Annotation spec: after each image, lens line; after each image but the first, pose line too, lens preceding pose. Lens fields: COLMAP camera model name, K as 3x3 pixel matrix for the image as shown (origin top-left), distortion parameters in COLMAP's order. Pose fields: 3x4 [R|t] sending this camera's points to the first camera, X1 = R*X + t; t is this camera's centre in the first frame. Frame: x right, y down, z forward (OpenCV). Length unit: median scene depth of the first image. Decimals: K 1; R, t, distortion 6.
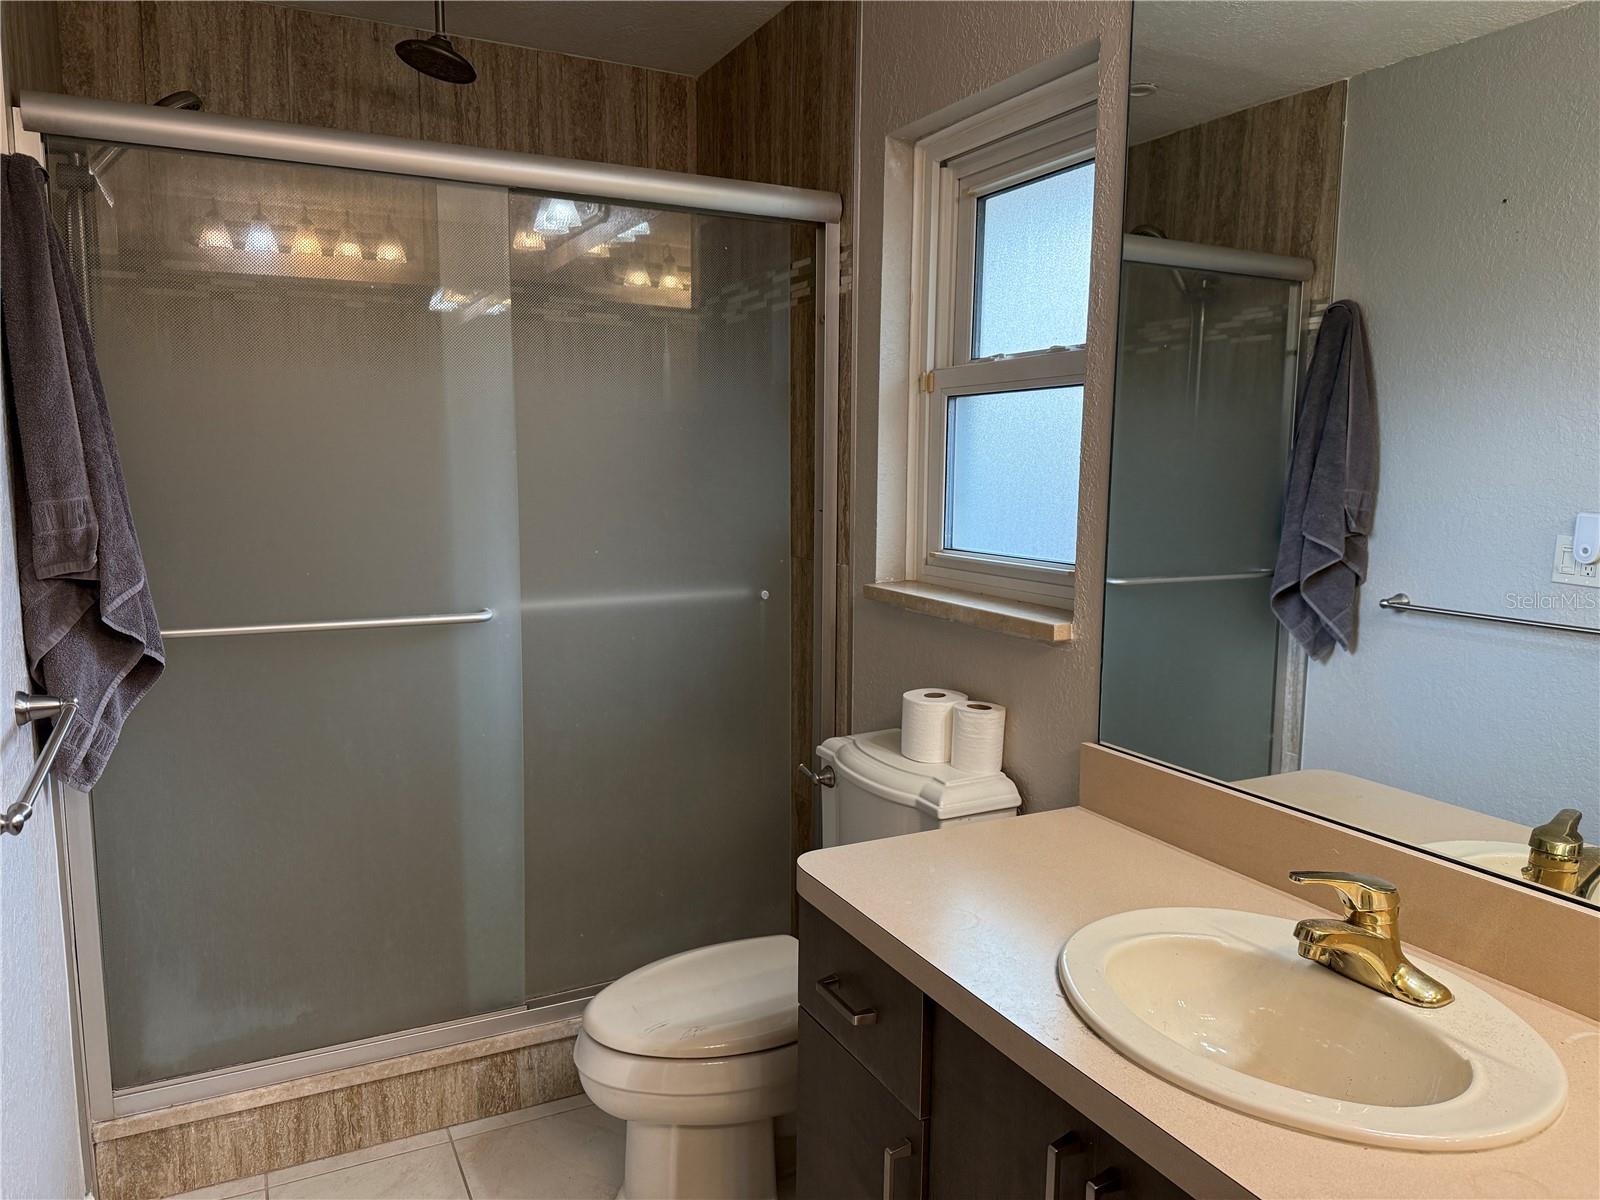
lens RADIAL K [[1124.4, 0, 783.2], [0, 1124.4, 601.8], [0, 0, 1]] dist [0.053978, -0.075058]
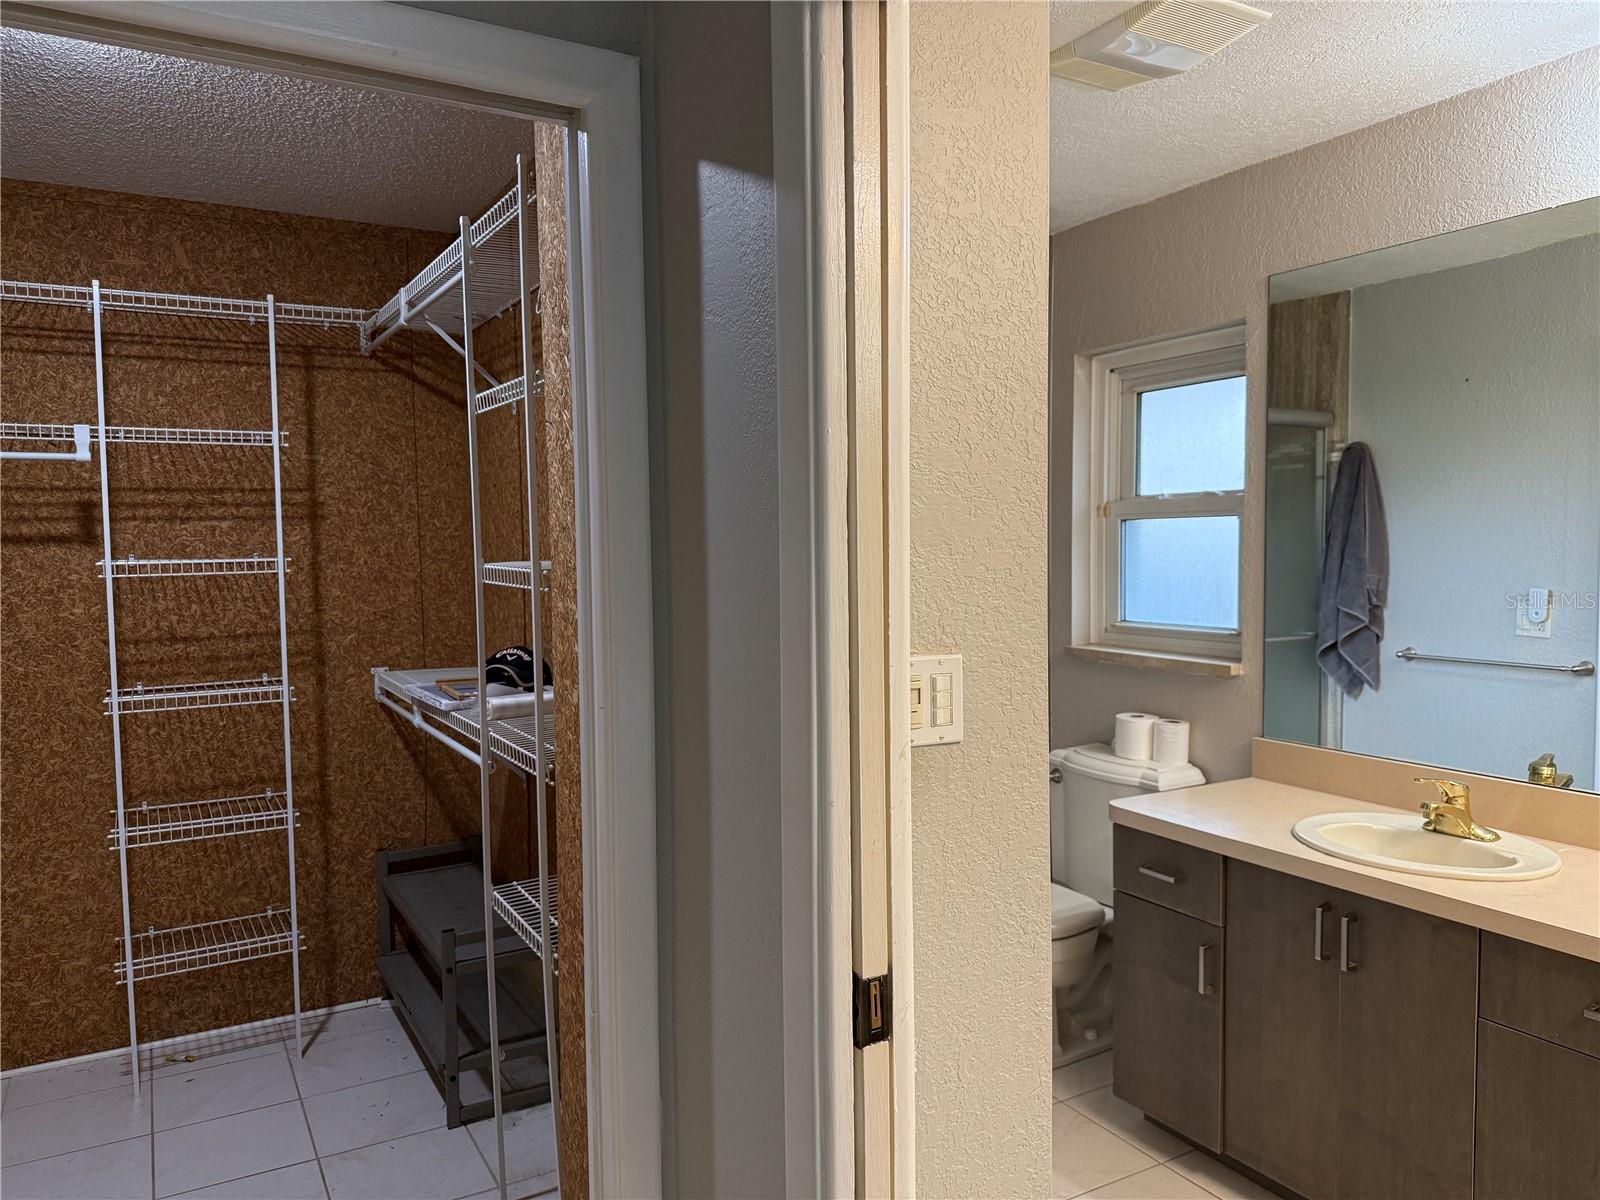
lens RADIAL K [[1124.4, 0, 796.2], [0, 1124.4, 602.3], [0, 0, 1]] dist [0.053978, -0.075058]
pose [[0.998570, -0.020786, 0.049245, -0.359863], [0.024197, 0.997273, -0.069723, 0.021129], [-0.047662, 0.070815, 0.996350, -0.469373]]
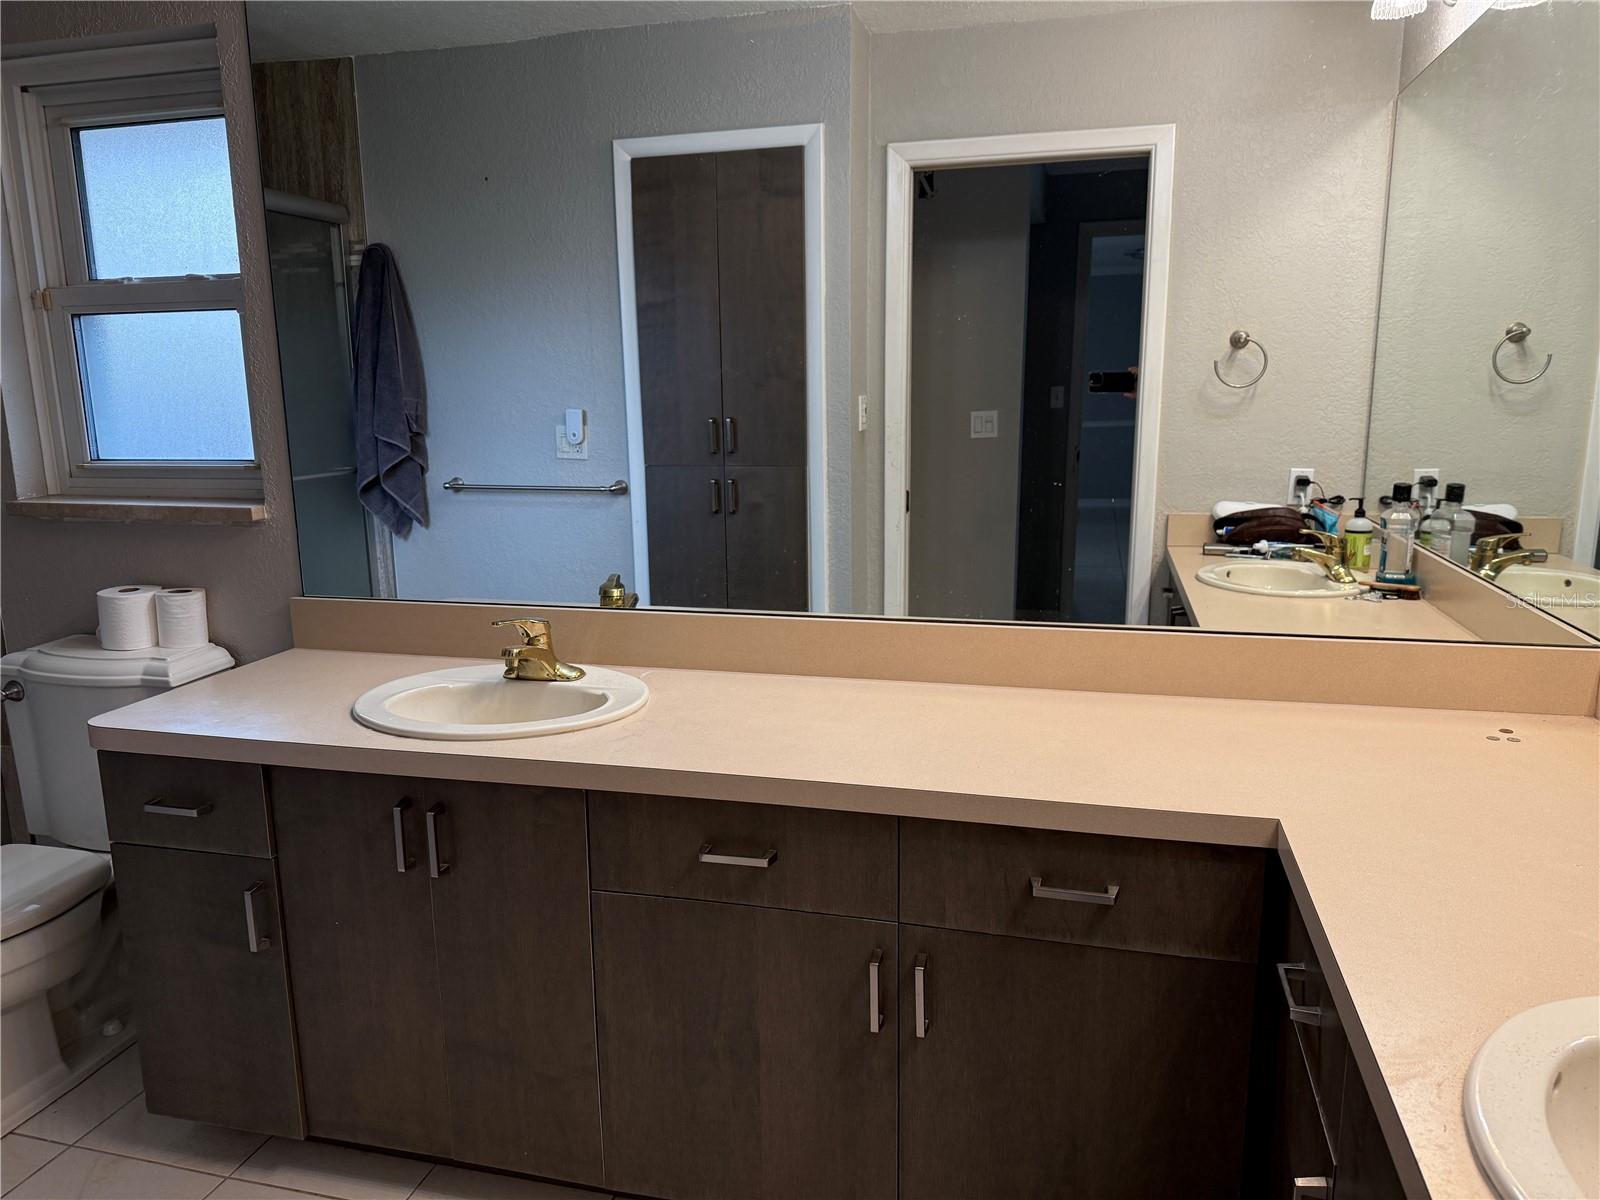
lens RADIAL K [[1124.4, 0, 815.2], [0, 1124.4, 595.5], [0, 0, 1]] dist [0.053978, -0.075058]
pose [[0.645731, -0.157872, 0.747066, -0.231440], [0.111197, 0.987405, 0.112547, 0.033583], [-0.755425, 0.010396, 0.655153, -0.209678]]
